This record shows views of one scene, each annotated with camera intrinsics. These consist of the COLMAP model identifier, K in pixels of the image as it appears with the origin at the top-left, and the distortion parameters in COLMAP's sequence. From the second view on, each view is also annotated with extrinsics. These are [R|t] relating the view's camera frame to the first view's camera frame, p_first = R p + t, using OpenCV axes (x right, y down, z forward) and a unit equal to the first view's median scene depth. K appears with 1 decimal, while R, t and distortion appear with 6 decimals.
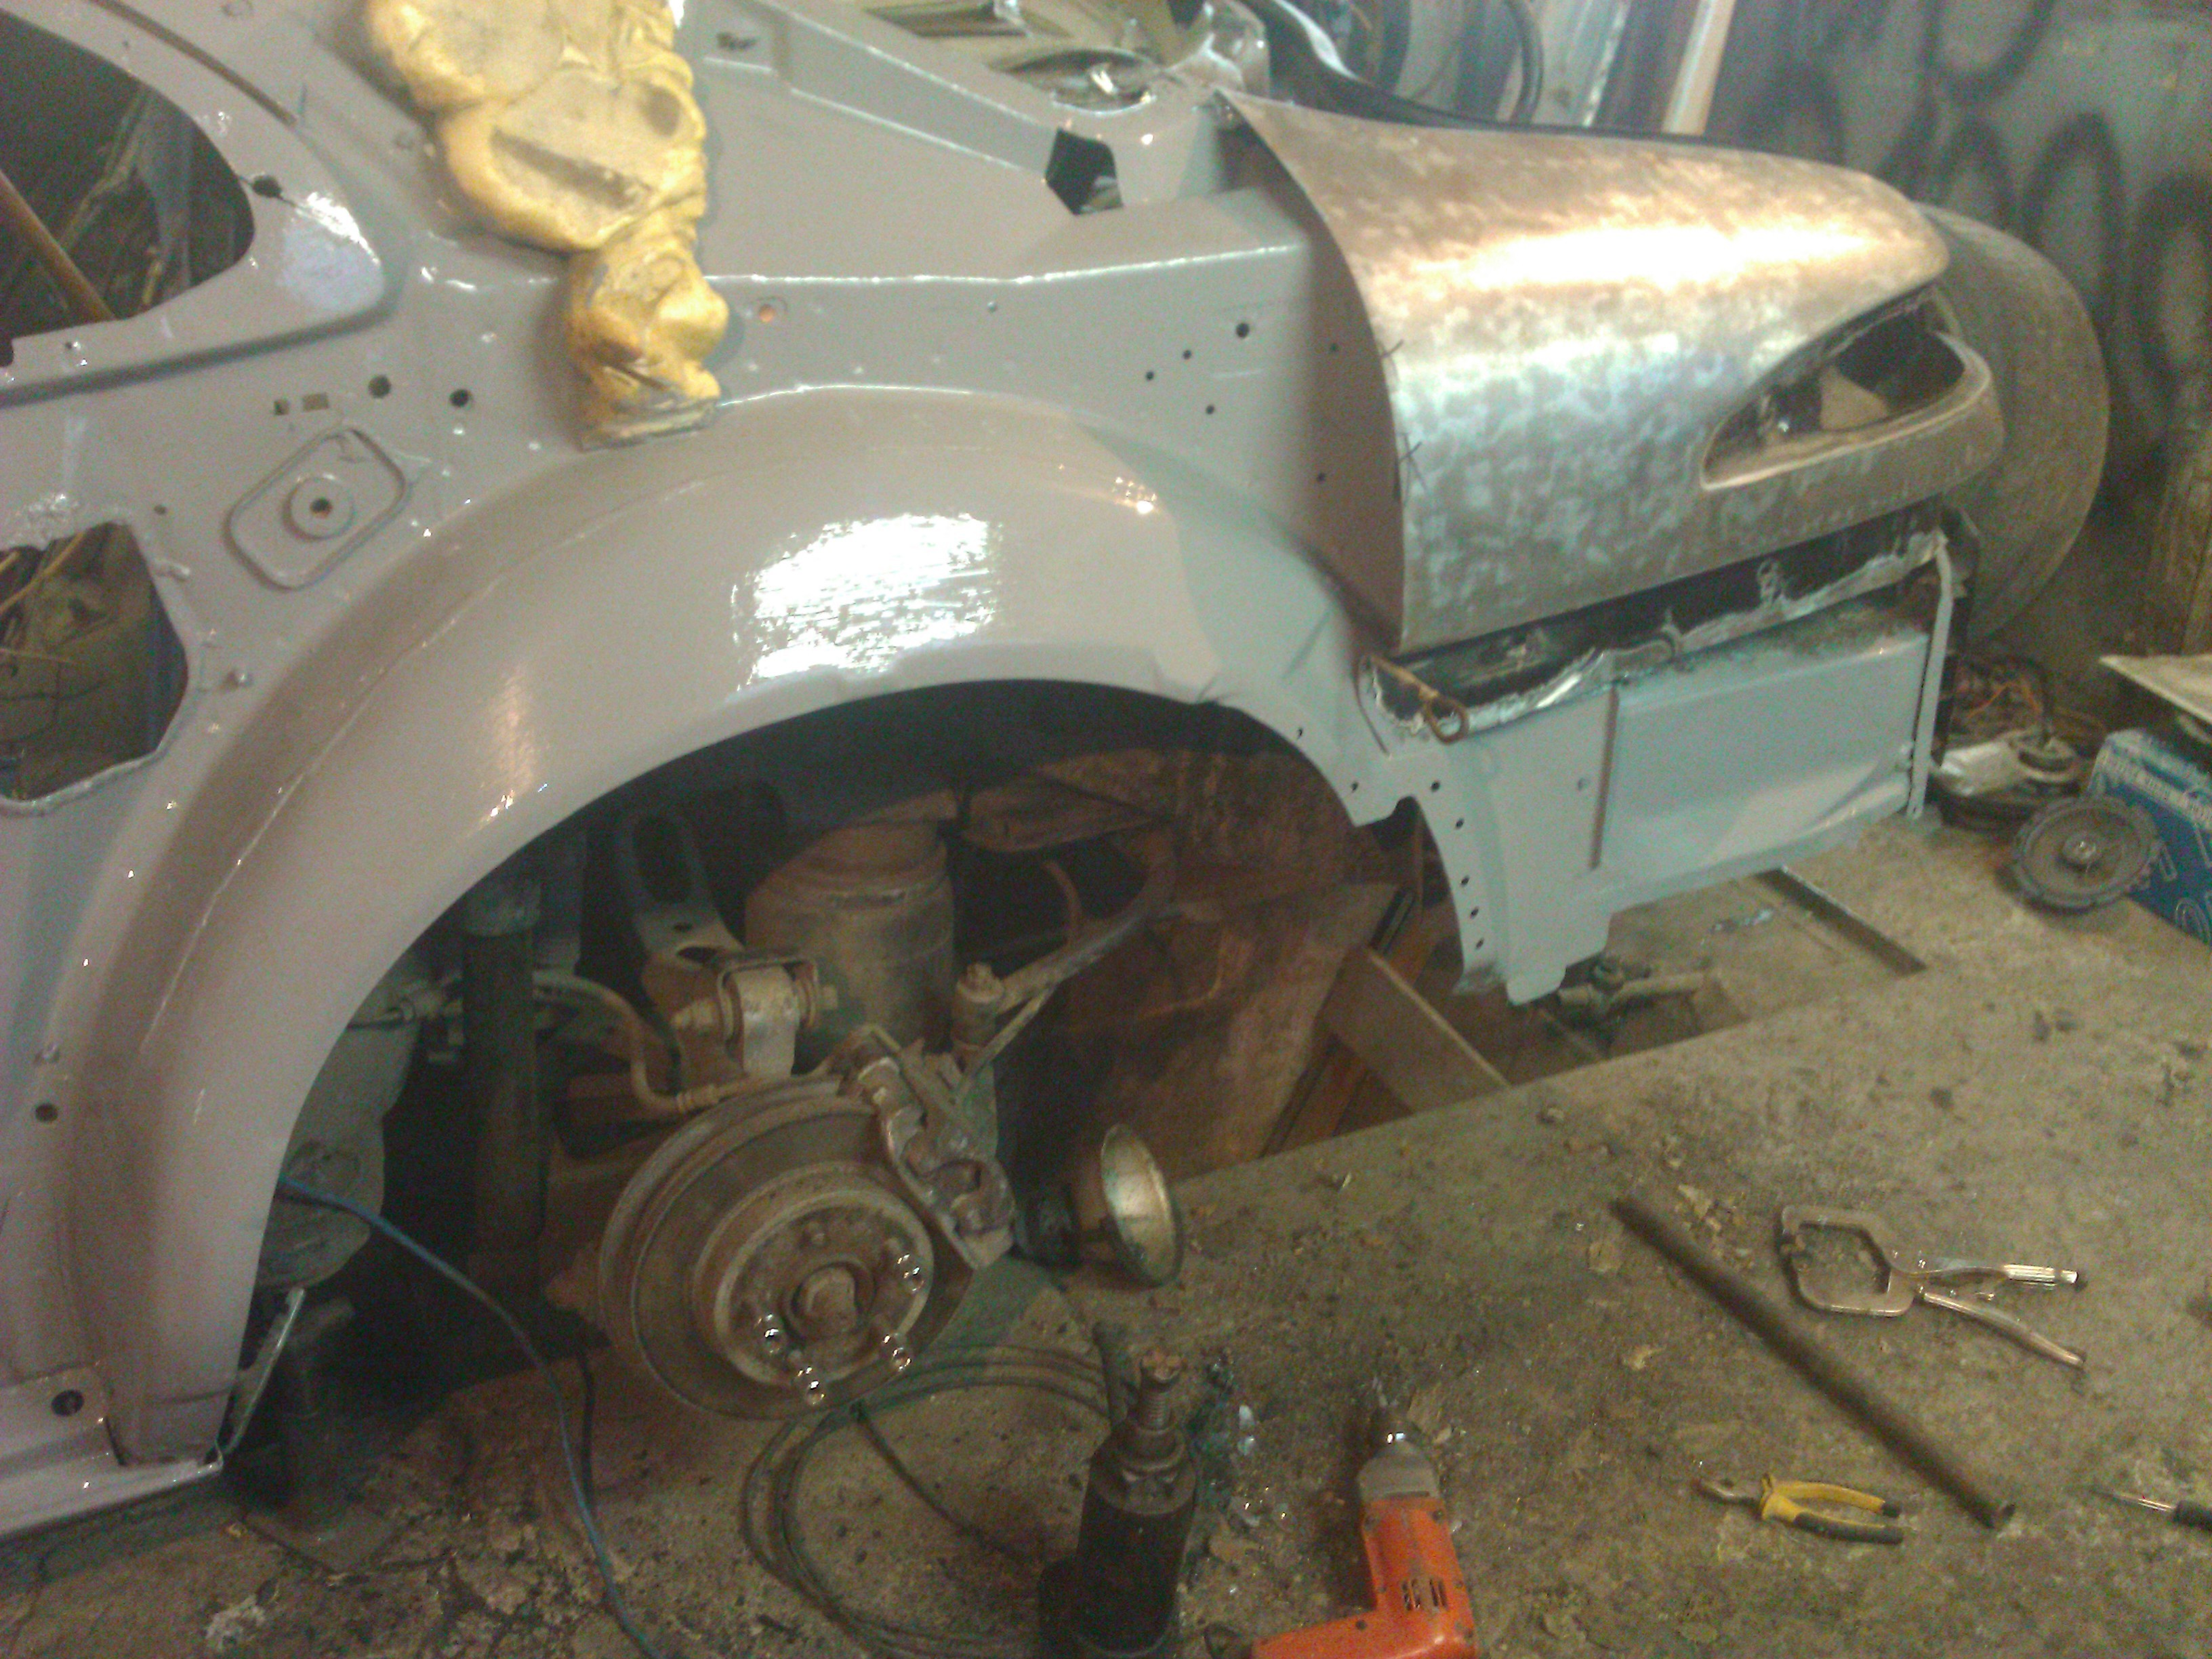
lens RADIAL K [[2364.2, 0, 1108.0], [0, 2364.2, 831.4], [0, 0, 1]] dist [-0.002873, 0.000000]
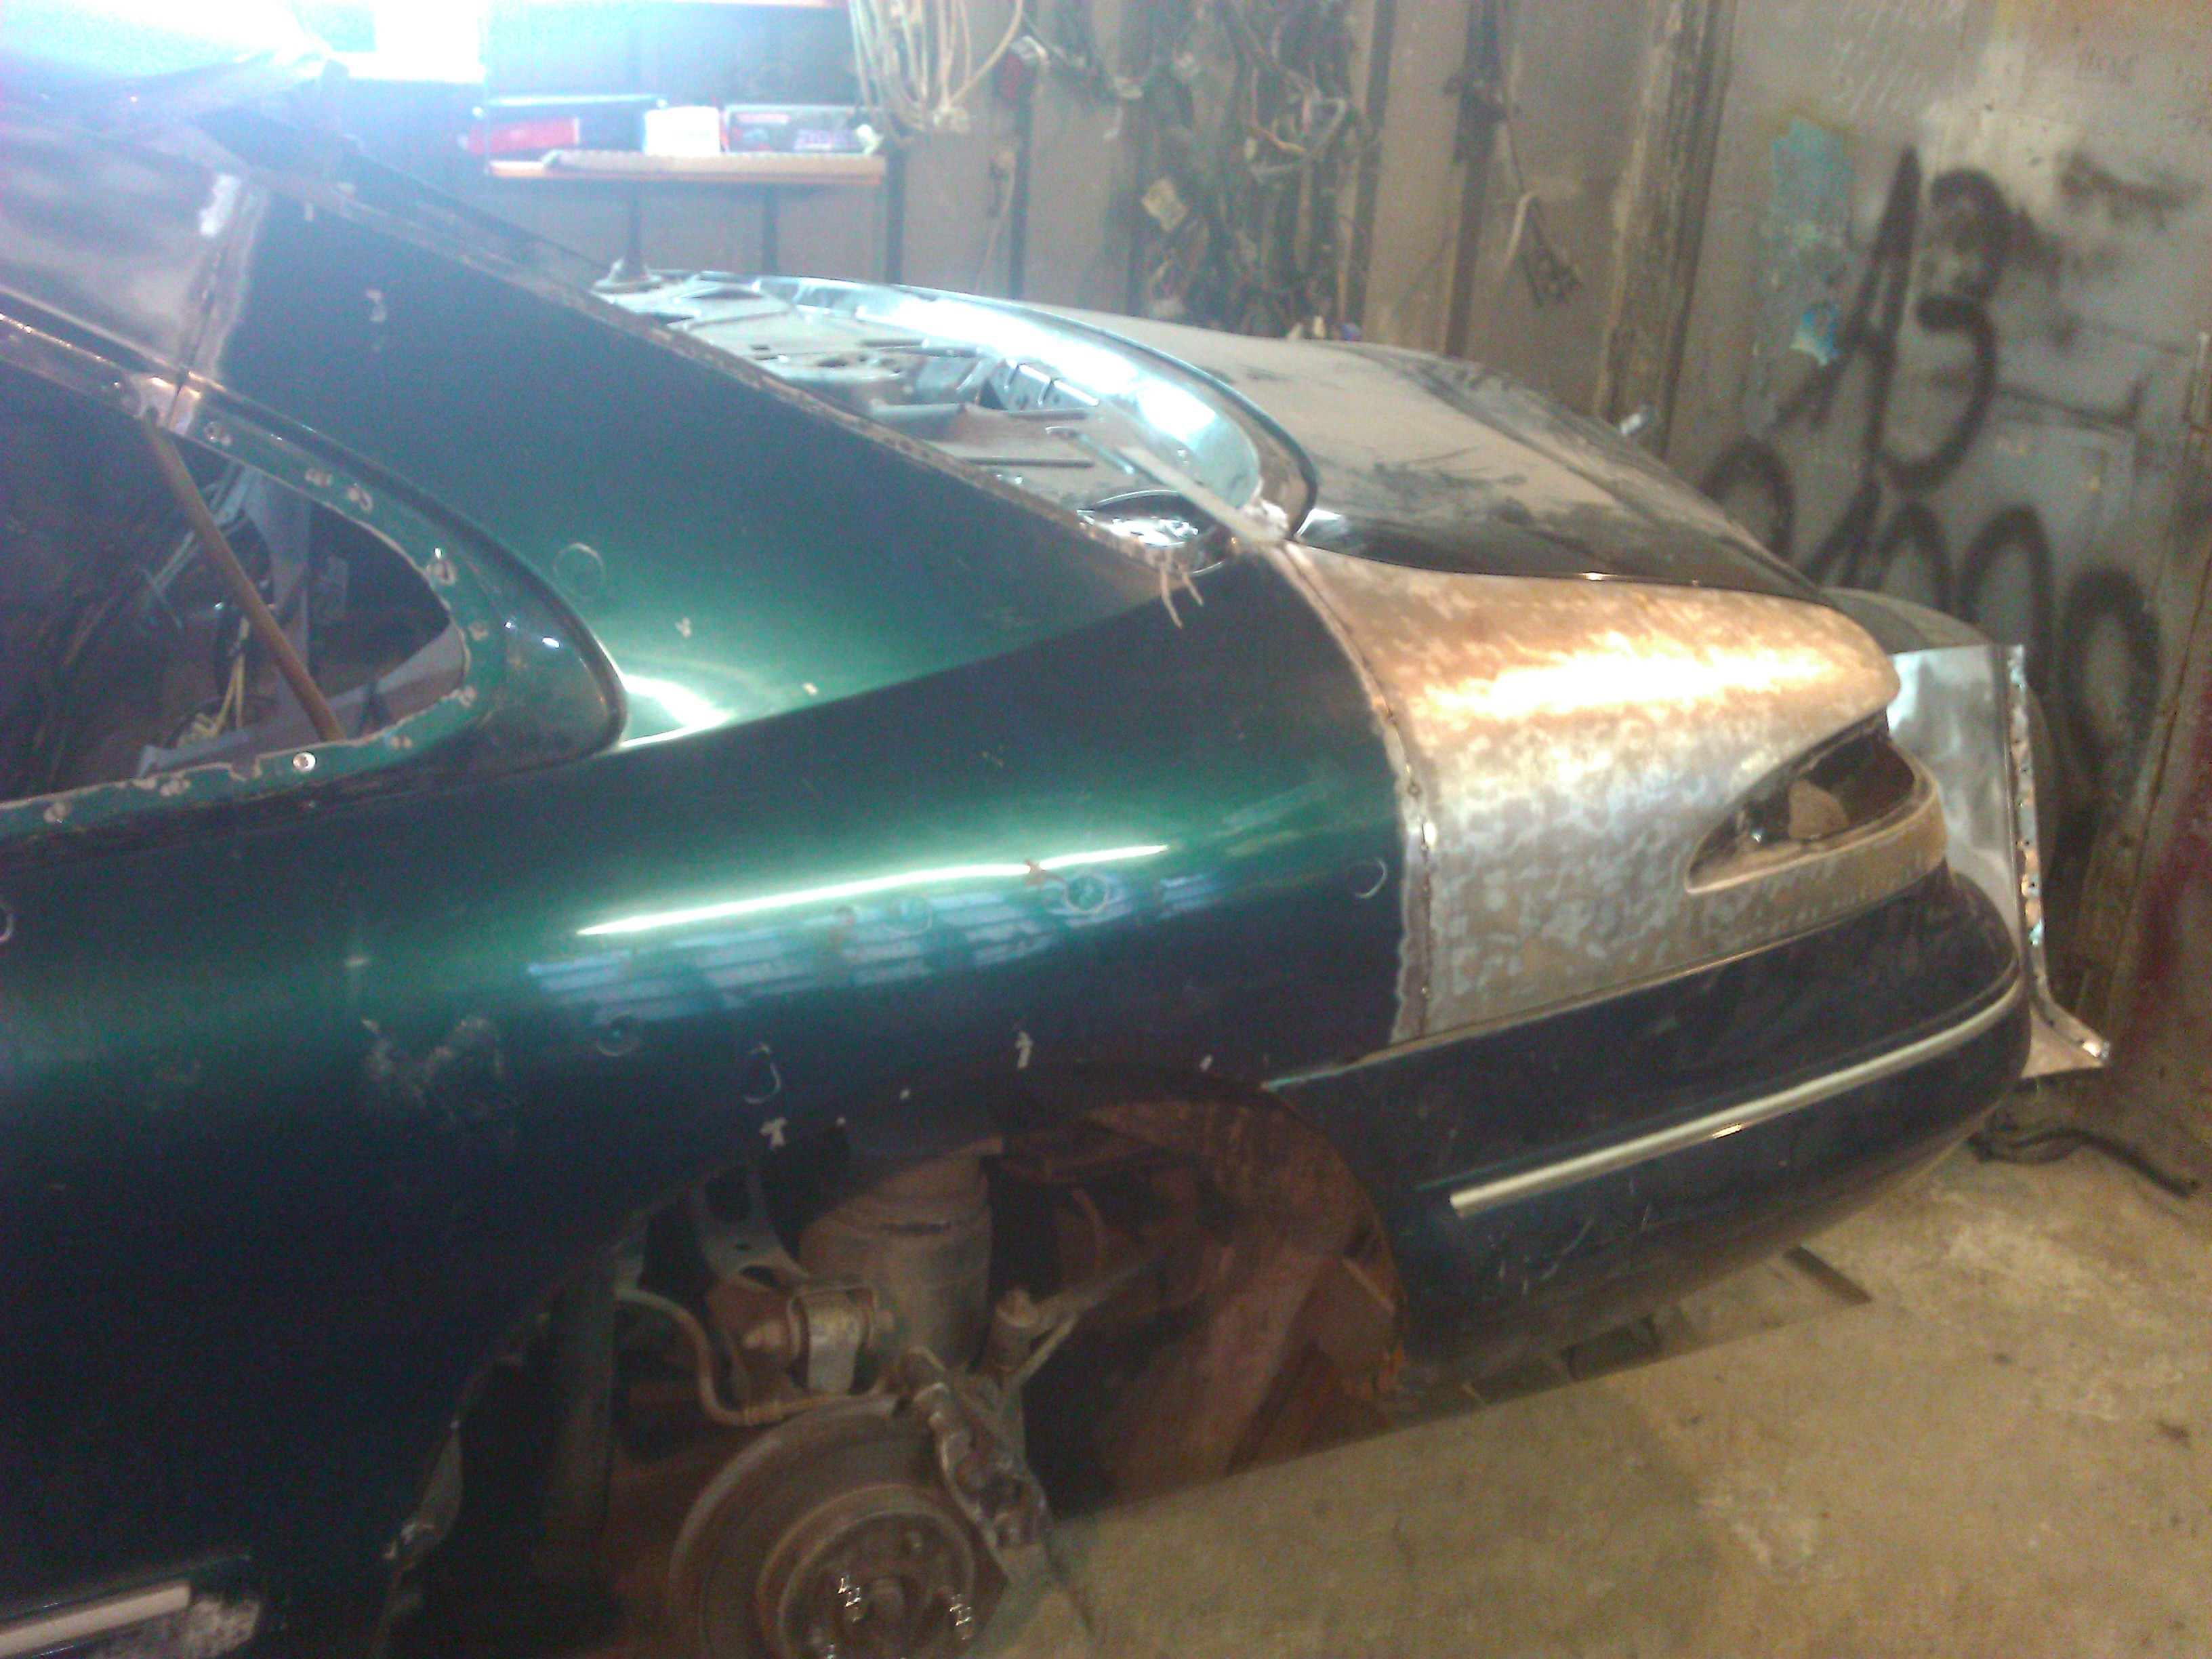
lens RADIAL K [[2364.2, 0, 1101.7], [0, 2364.2, 853.1], [0, 0, 1]] dist [-0.002873, 0.000000]
pose [[0.999202, 0.033306, 0.022041, -0.050697], [-0.030954, 0.994549, -0.099569, -0.039912], [-0.025237, 0.098807, 0.994787, -0.112644]]
